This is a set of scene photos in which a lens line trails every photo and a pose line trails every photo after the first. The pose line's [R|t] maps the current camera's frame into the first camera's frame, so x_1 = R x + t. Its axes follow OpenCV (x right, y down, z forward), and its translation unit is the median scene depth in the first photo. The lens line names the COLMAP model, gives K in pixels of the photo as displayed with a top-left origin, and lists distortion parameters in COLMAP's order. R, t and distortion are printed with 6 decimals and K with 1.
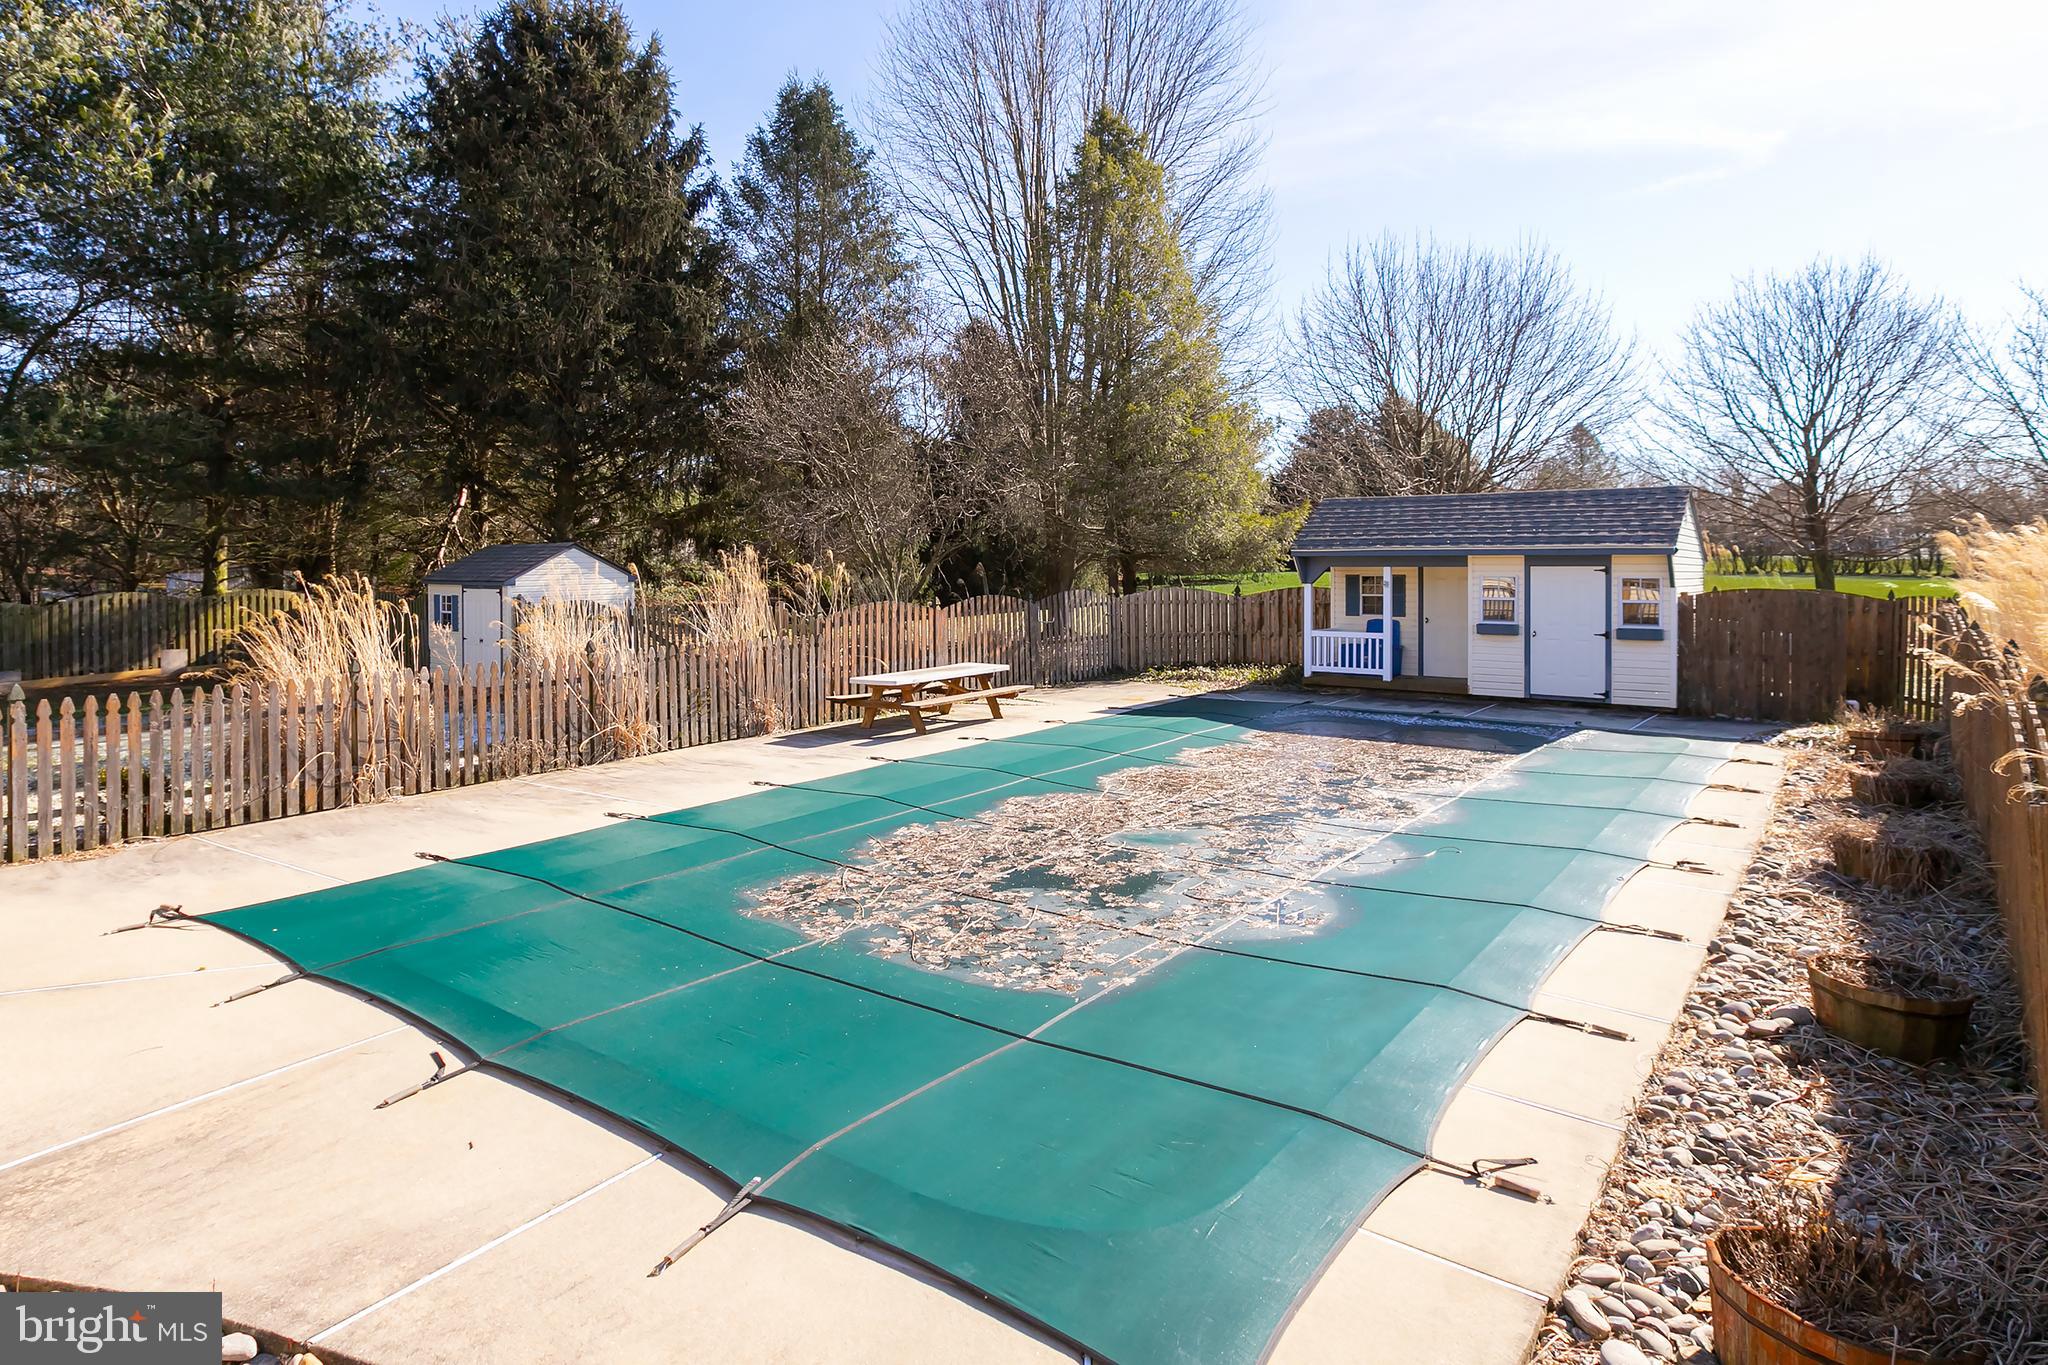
lens RADIAL K [[1425.7, 0, 1023.1], [0, 1425.7, 671.0], [0, 0, 1]] dist [-0.002865, -0.002181]
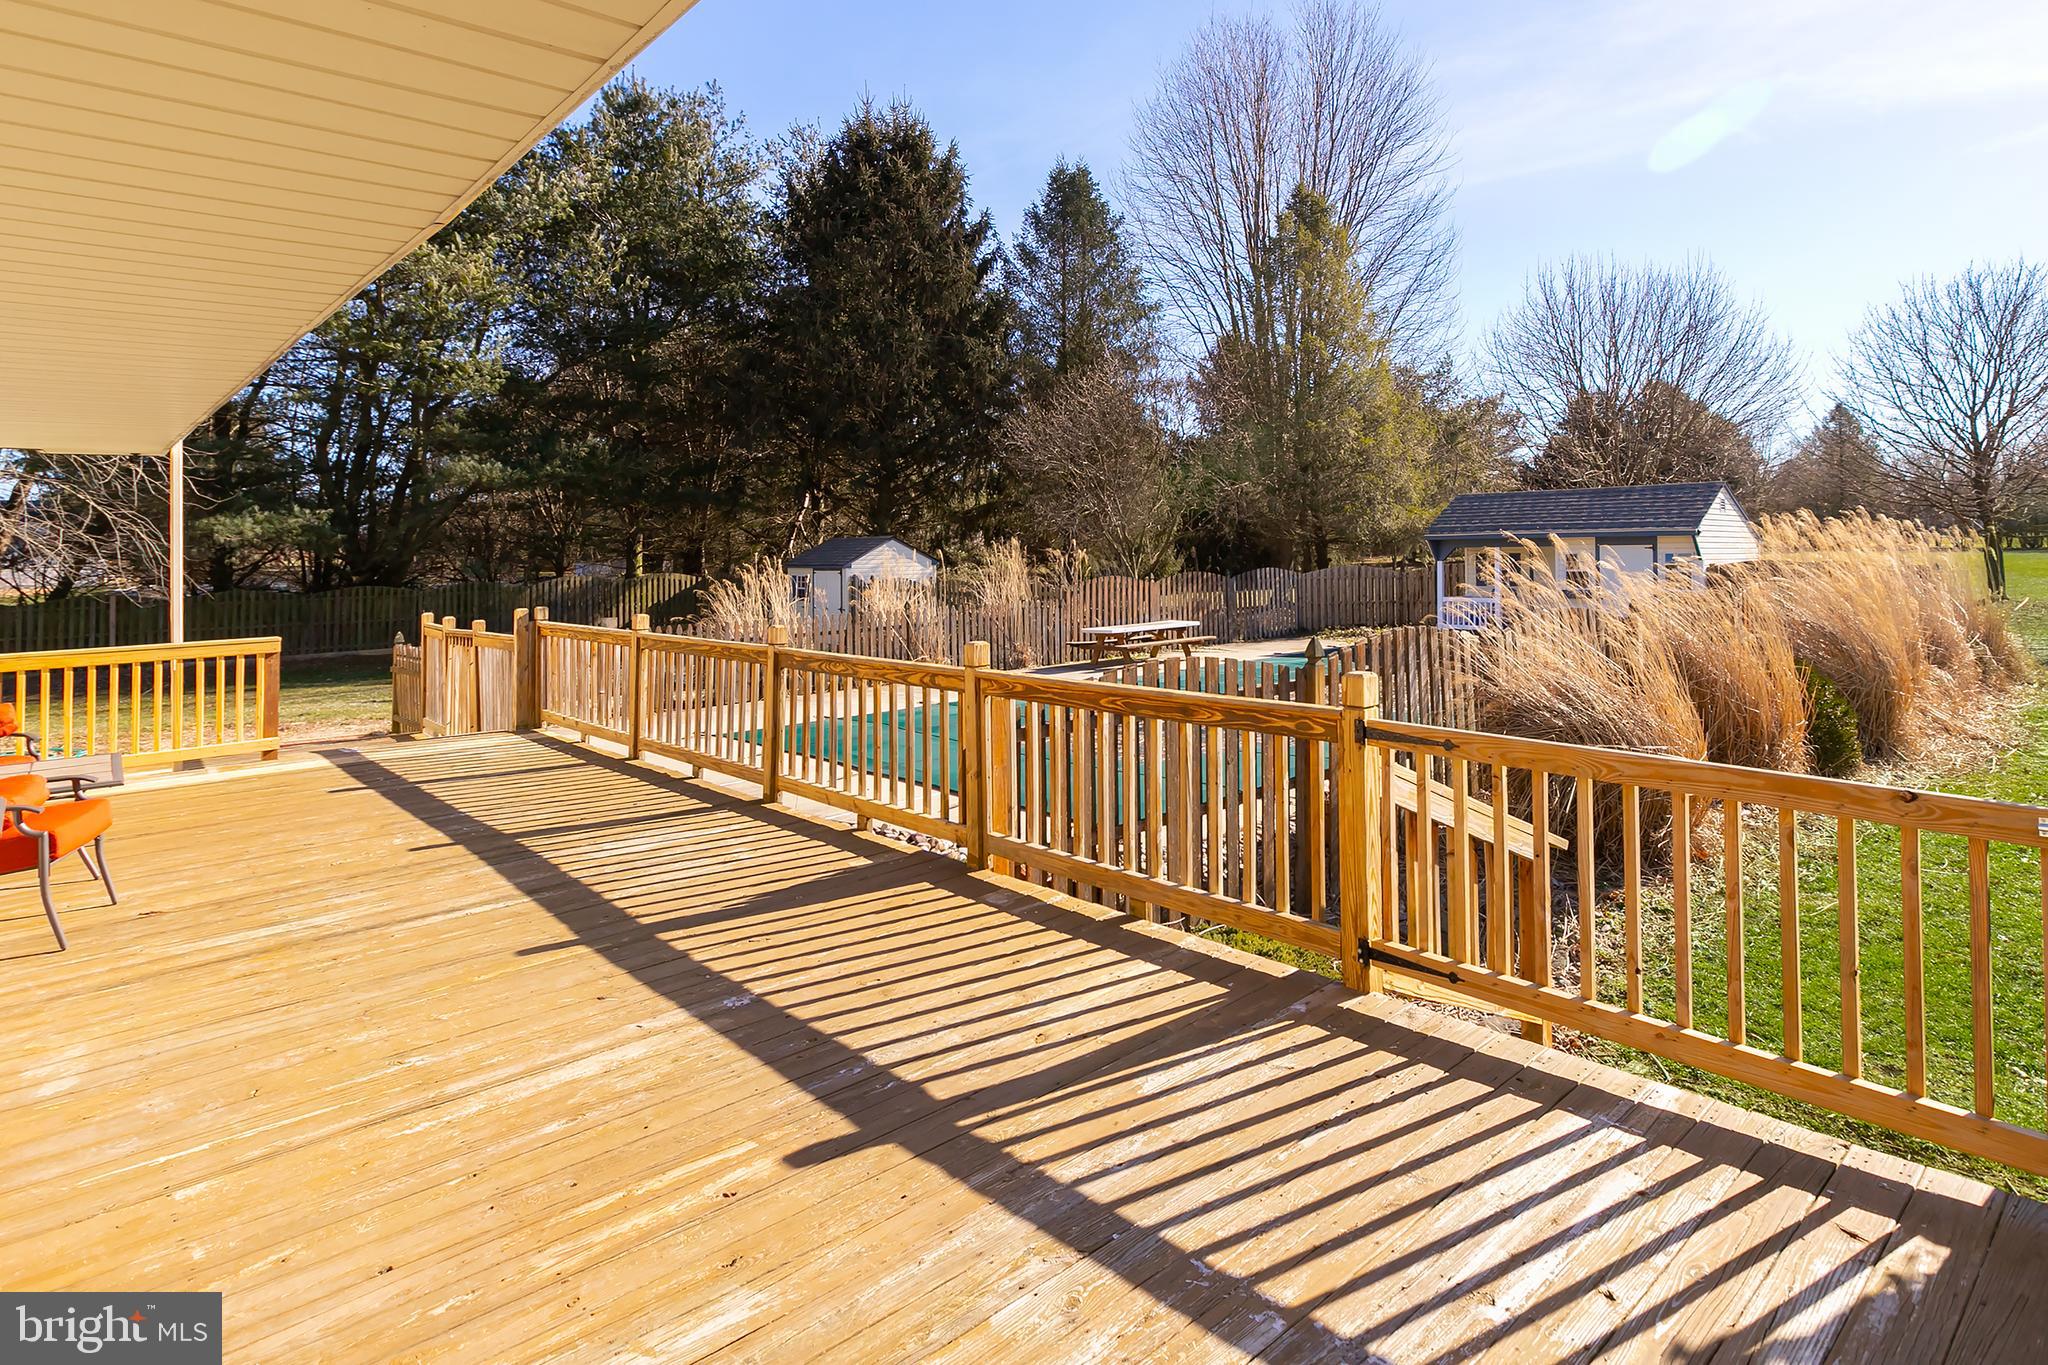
lens RADIAL K [[1425.7, 0, 1023.1], [0, 1425.7, 671.0], [0, 0, 1]] dist [-0.002865, -0.002181]
pose [[0.978810, 0.006807, -0.204658, 0.069940], [-0.004899, 0.999940, 0.009828, 0.020468], [0.204712, -0.008617, 0.978784, -0.252392]]
